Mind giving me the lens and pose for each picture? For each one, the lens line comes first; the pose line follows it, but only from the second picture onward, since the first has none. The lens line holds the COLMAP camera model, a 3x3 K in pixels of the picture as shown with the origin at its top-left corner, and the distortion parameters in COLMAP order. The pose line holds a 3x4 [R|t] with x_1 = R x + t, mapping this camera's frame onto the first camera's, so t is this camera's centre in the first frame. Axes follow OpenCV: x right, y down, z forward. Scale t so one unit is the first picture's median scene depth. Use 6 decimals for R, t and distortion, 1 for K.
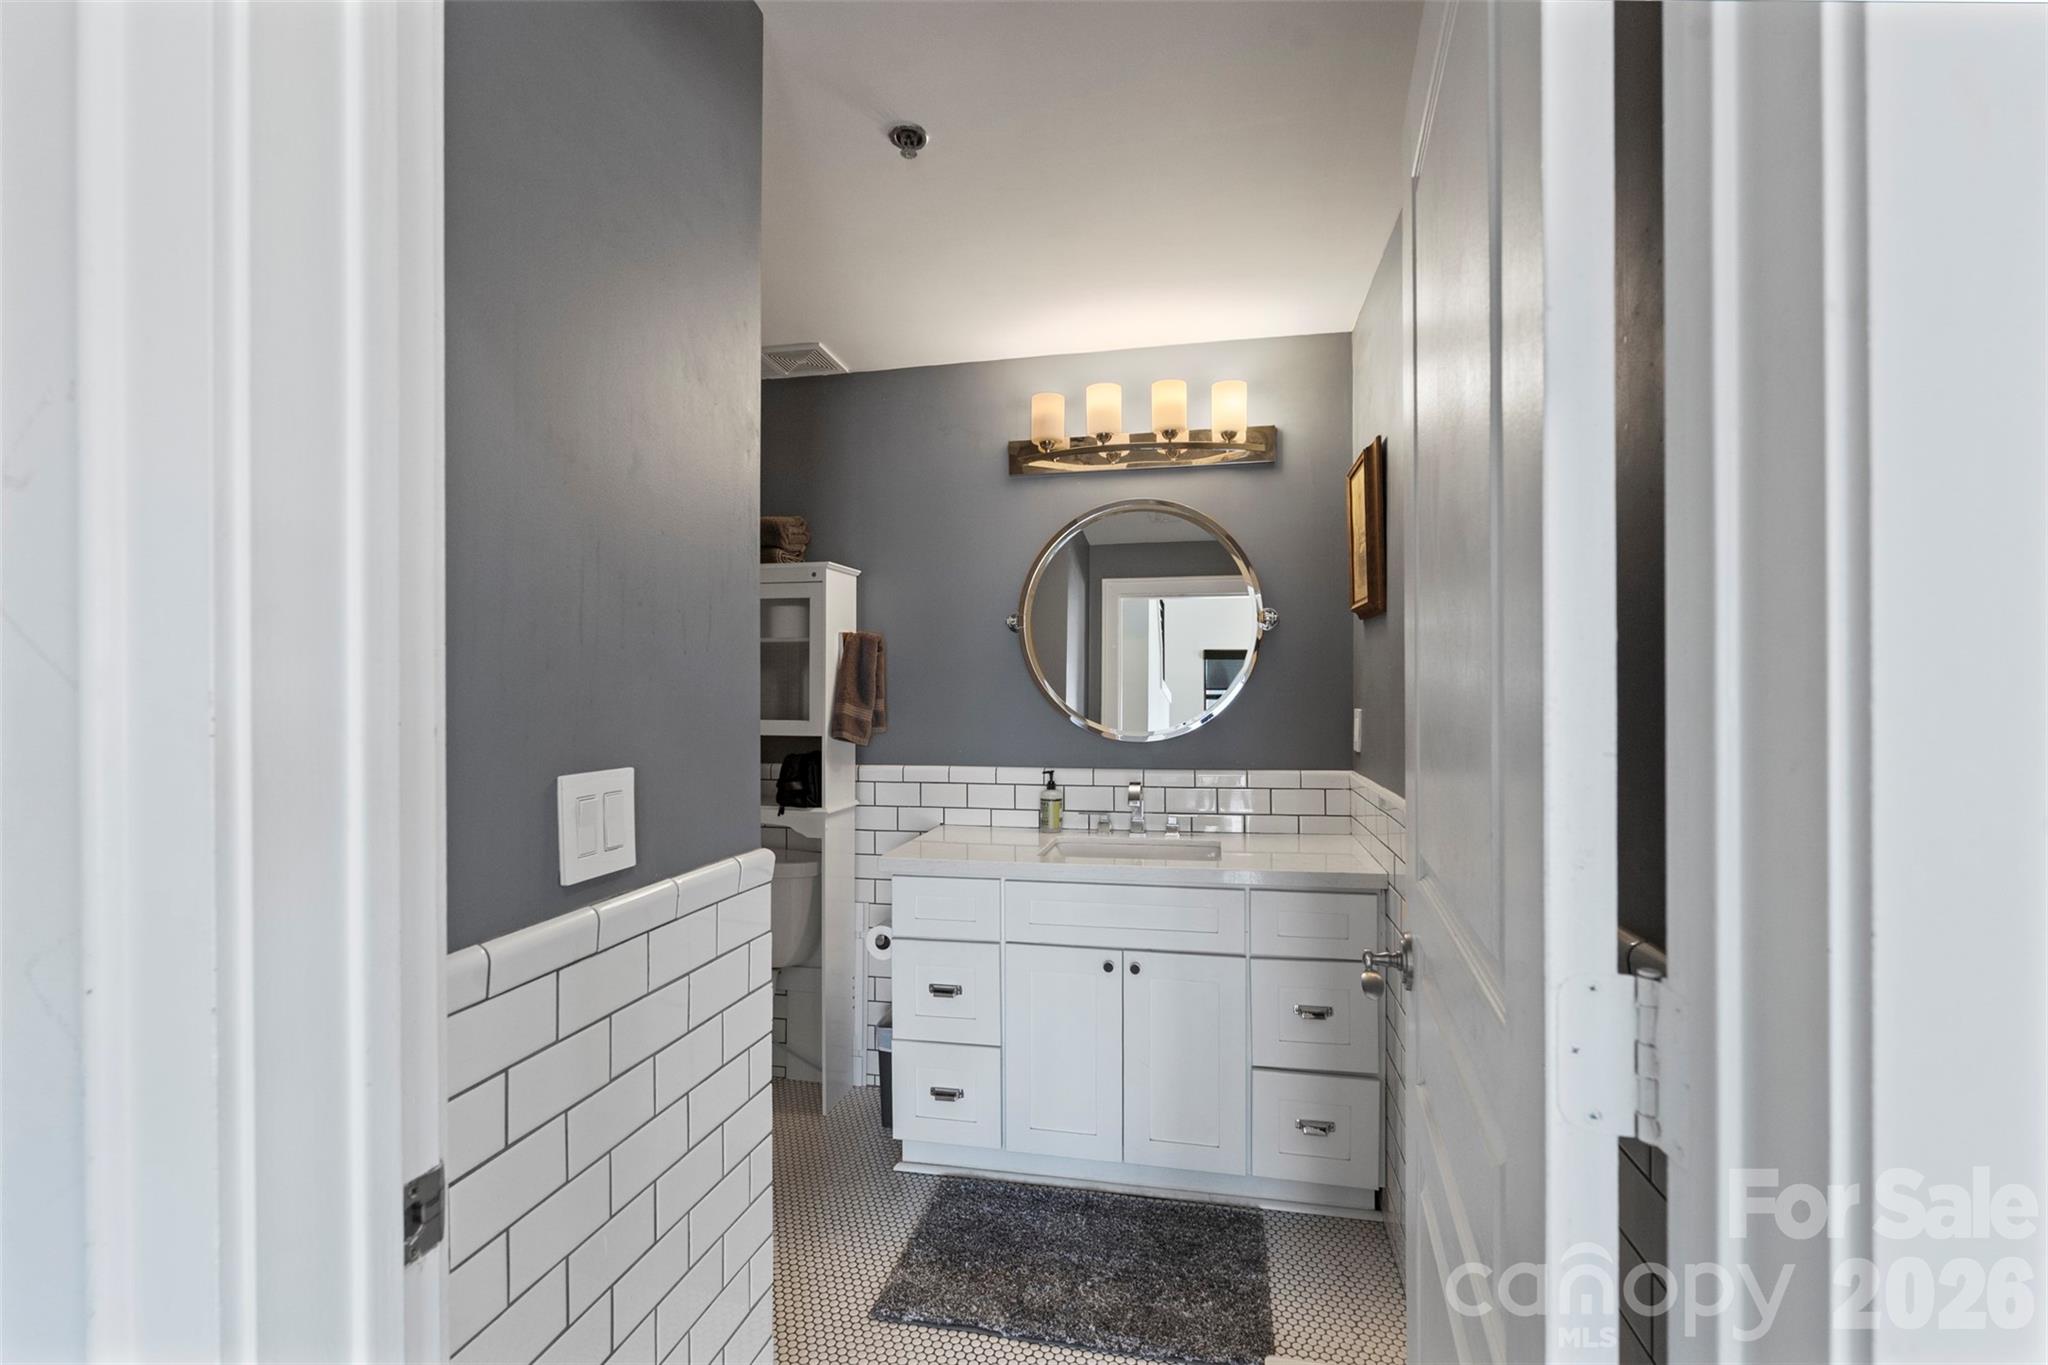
lens RADIAL K [[908.9, 0, 1031.3], [0, 908.9, 687.3], [0, 0, 1]] dist [-0.002794, 0.000179]
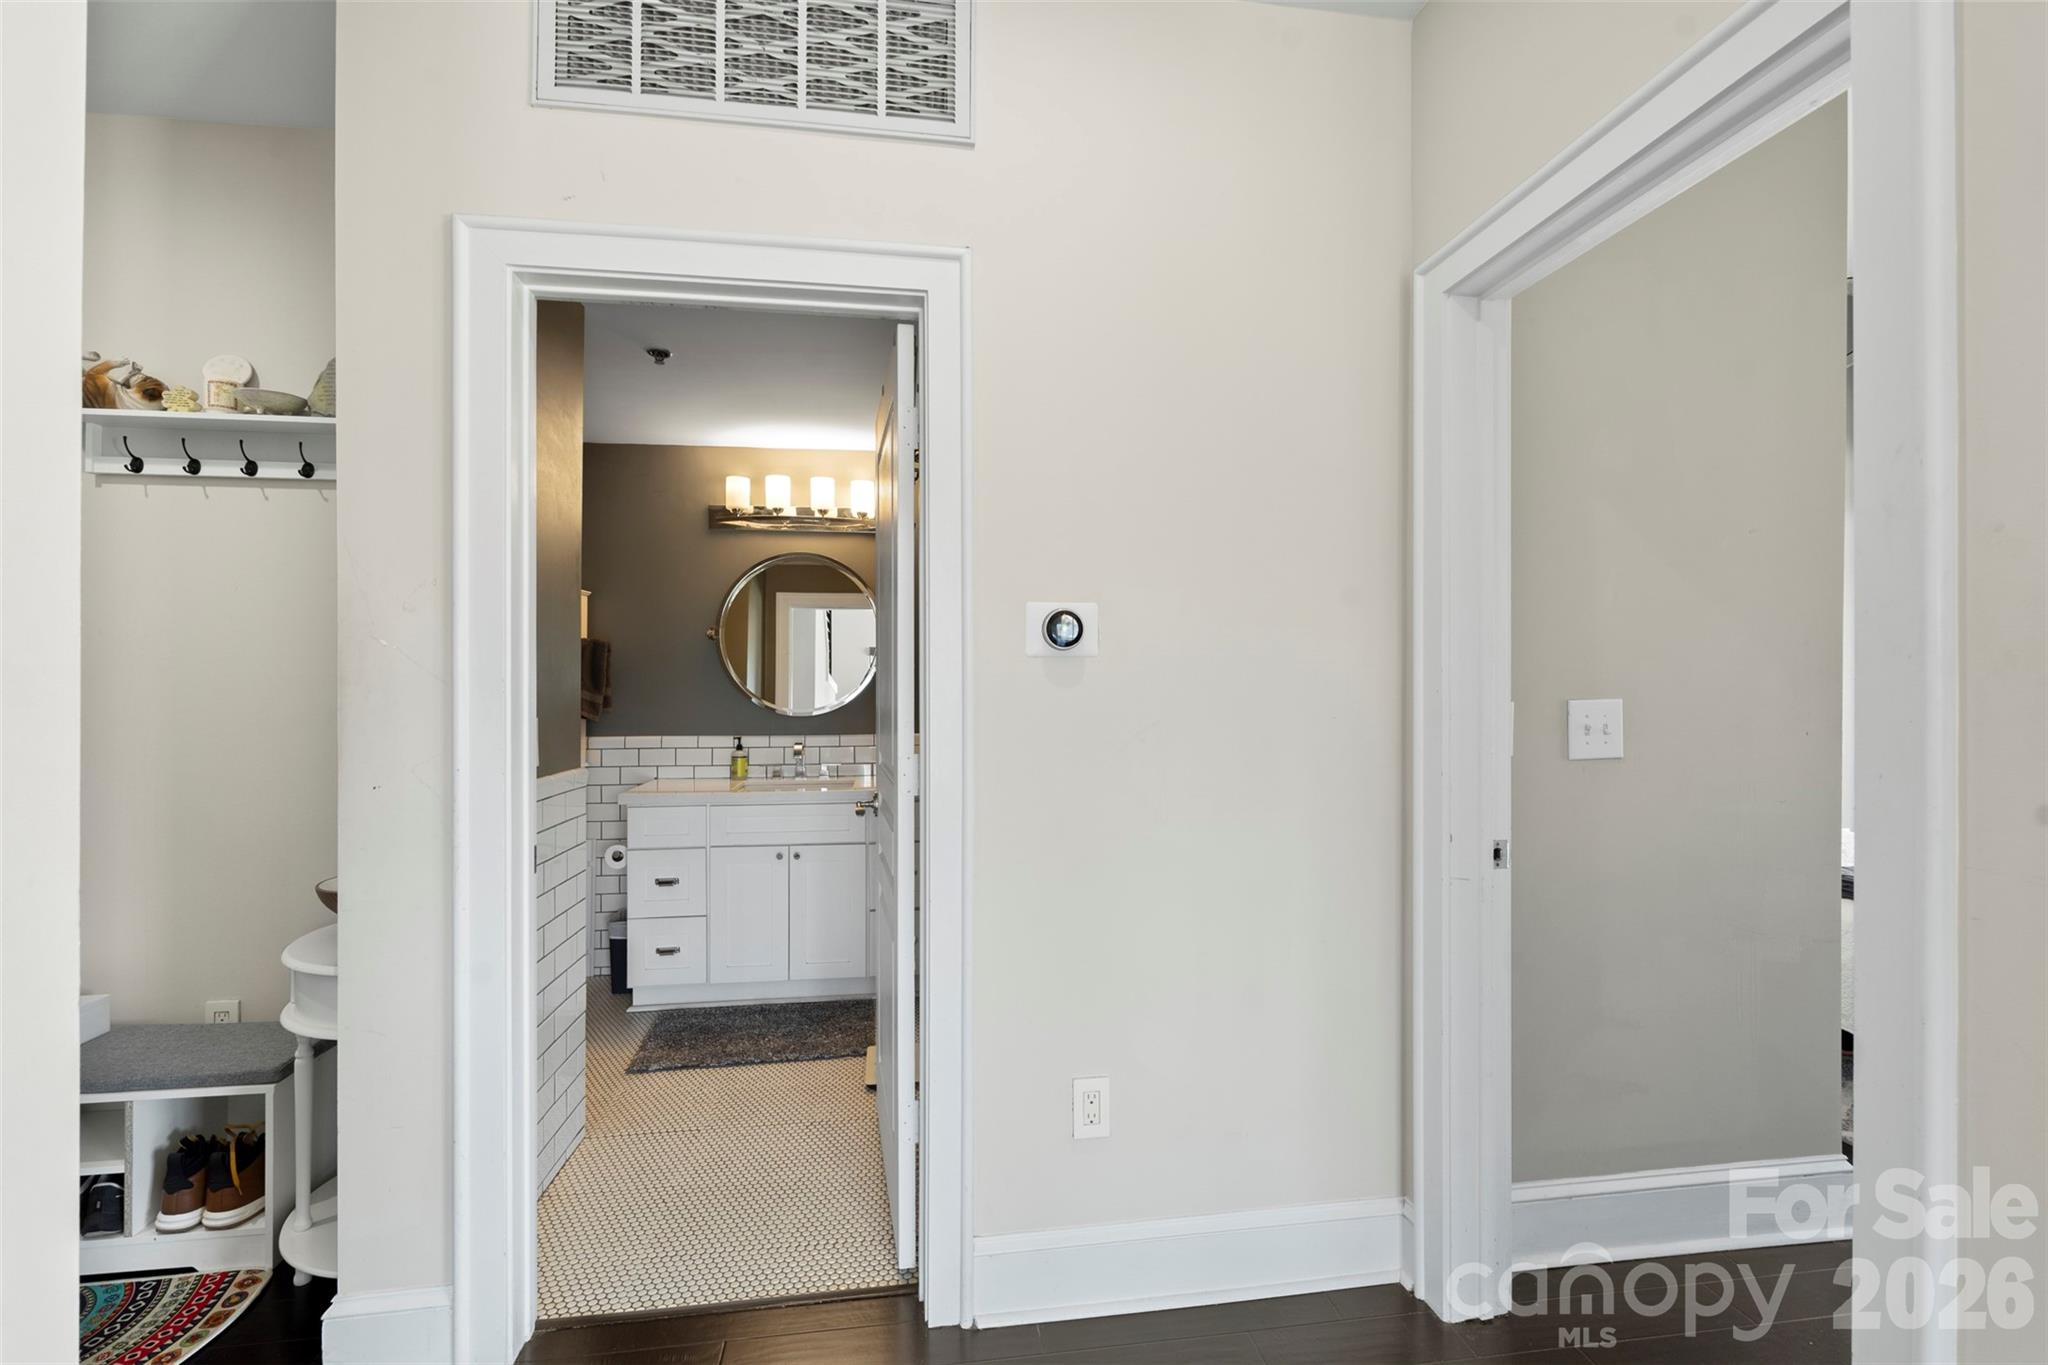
lens RADIAL K [[908.9, 0, 1031.3], [0, 908.9, 687.3], [0, 0, 1]] dist [-0.002794, 0.000179]
pose [[0.938612, 0.003258, 0.344958, -0.041366], [-0.005821, 0.999963, 0.006393, 0.000247], [-0.344924, -0.008008, 0.938596, -0.518276]]
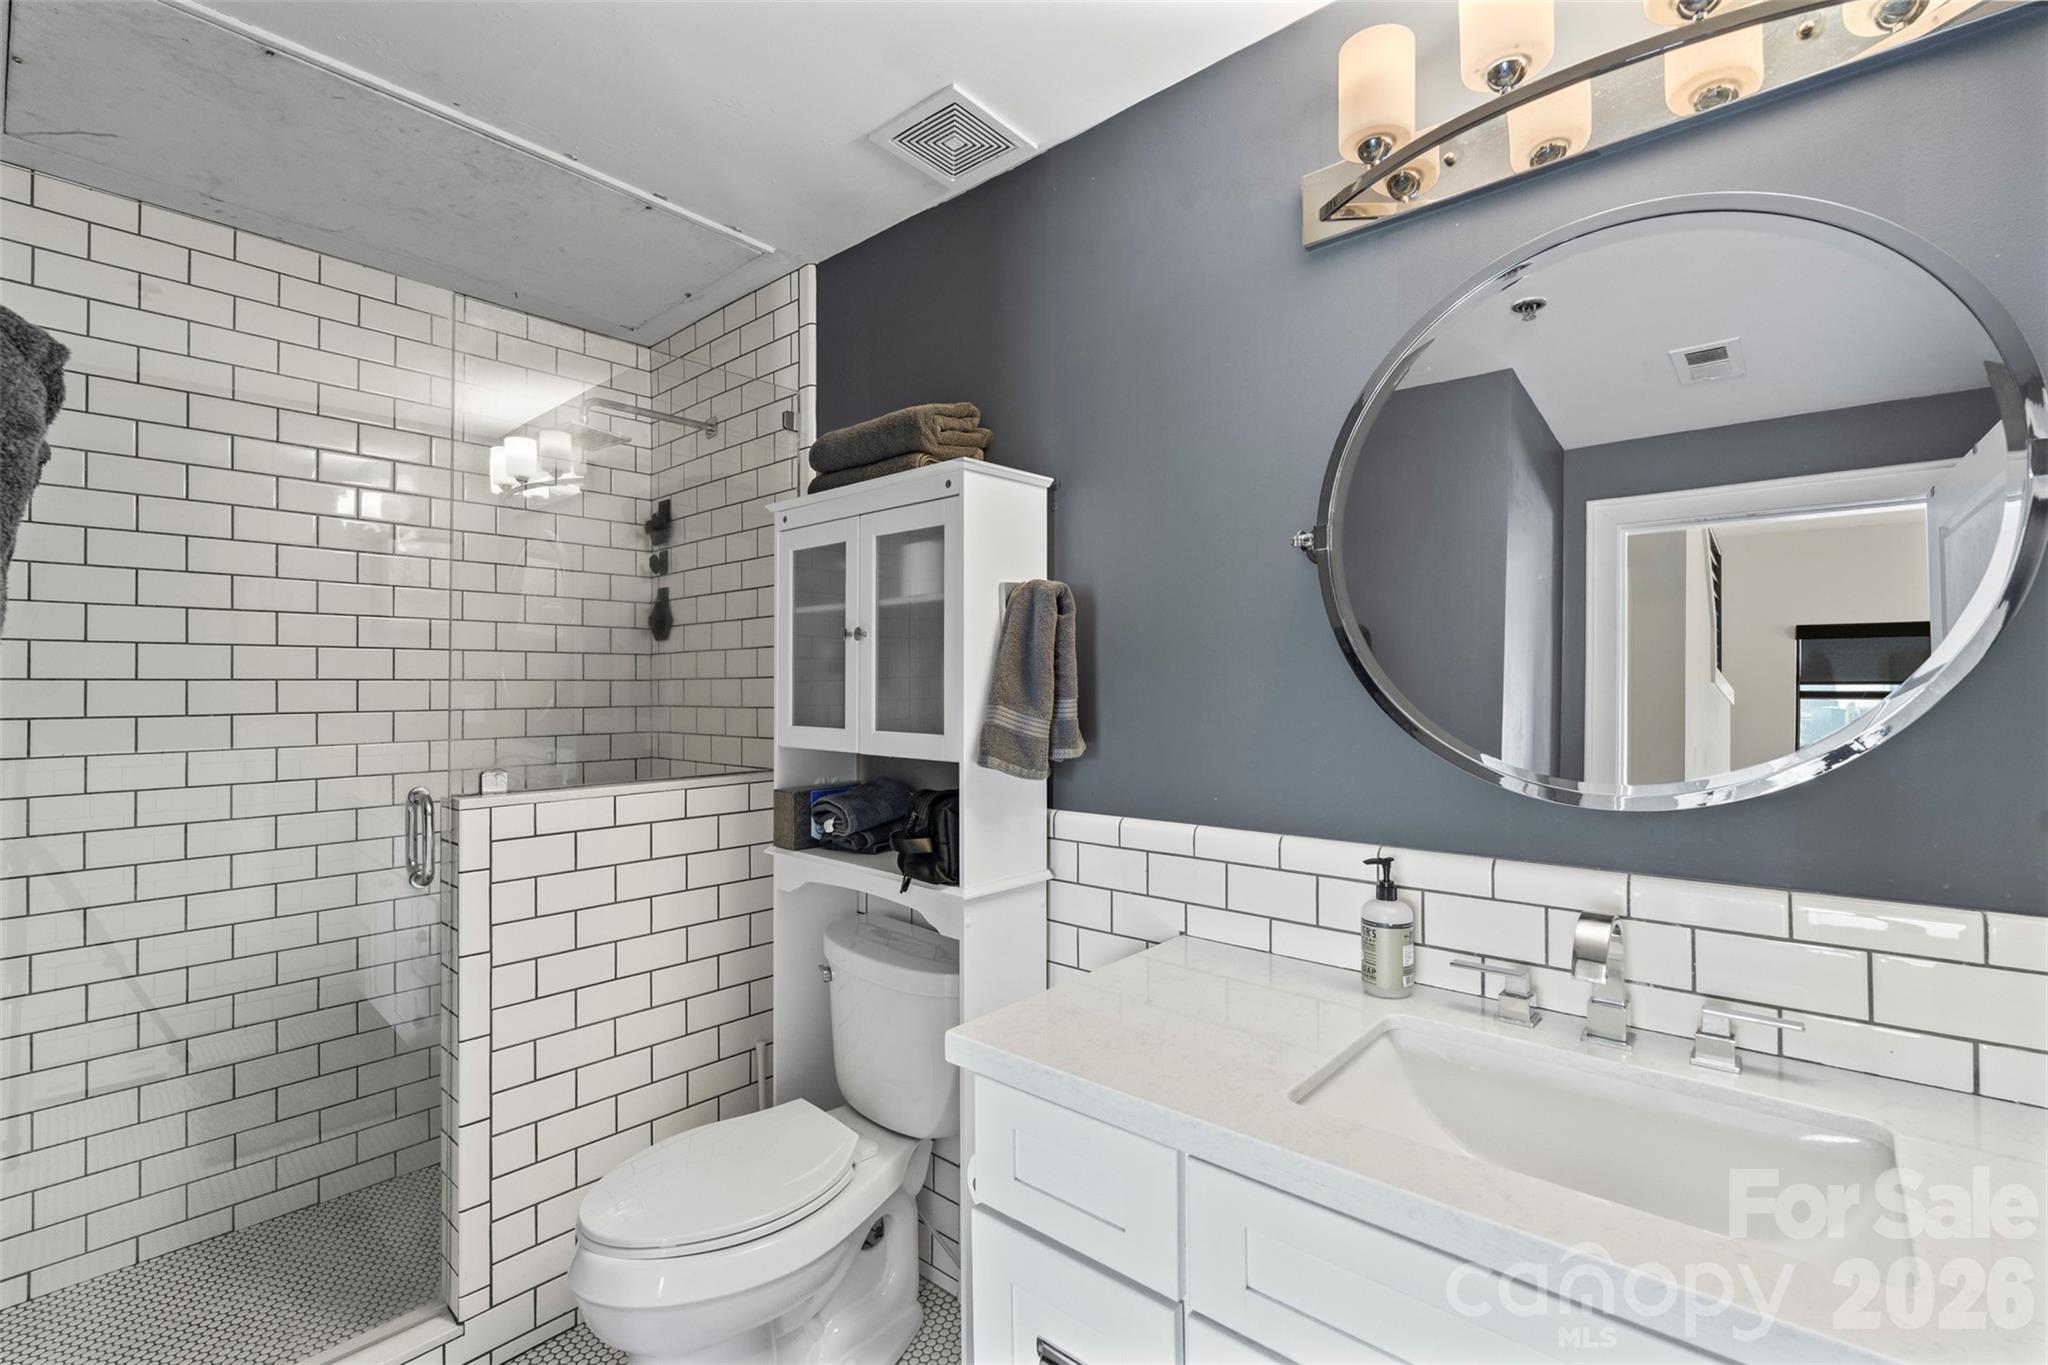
lens RADIAL K [[906.1, 0, 1031.1], [0, 906.1, 673.2], [0, 0, 1]] dist [-0.002304, -0.000165]
pose [[0.871099, -0.009559, -0.491015, 0.090608], [0.003227, 0.999900, -0.013741, 0.005422], [0.491098, 0.010385, 0.871043, 0.518720]]
